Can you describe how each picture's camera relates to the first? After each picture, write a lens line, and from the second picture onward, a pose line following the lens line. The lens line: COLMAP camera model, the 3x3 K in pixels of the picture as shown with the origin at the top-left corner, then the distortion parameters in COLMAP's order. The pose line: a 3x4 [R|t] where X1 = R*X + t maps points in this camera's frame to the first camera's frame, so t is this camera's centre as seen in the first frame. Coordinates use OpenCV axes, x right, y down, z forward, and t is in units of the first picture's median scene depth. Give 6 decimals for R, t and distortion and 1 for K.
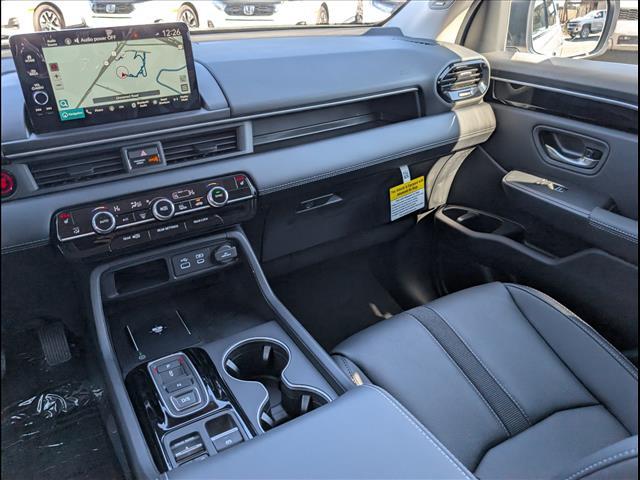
lens RADIAL K [[514.7, 0, 320.1], [0, 514.7, 240.4], [0, 0, 1]] dist [0.008295, -0.017329]
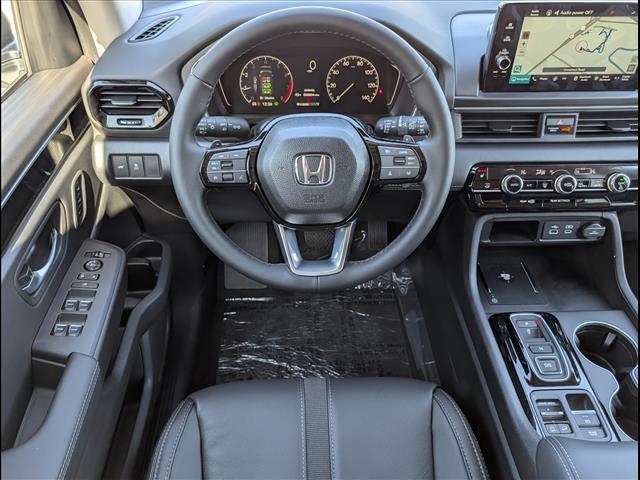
lens RADIAL K [[514.7, 0, 319.8], [0, 514.7, 237.9], [0, 0, 1]] dist [0.008295, -0.017329]
pose [[0.879424, 0.337407, -0.335814, -0.368606], [-0.248312, 0.926993, 0.281113, -0.134826], [0.406147, -0.163831, 0.899002, -0.175602]]
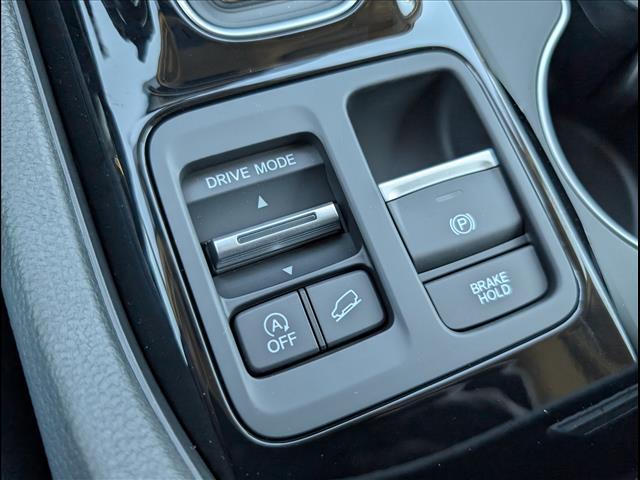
lens RADIAL K [[514.7, 0, 321.6], [0, 514.7, 240.6], [0, 0, 1]] dist [0.008295, -0.017329]
pose [[0.970686, 0.201884, 0.130425, -0.209064], [-0.234839, 0.681113, 0.693495, 0.211648], [0.051171, -0.703795, 0.708558, 0.678806]]
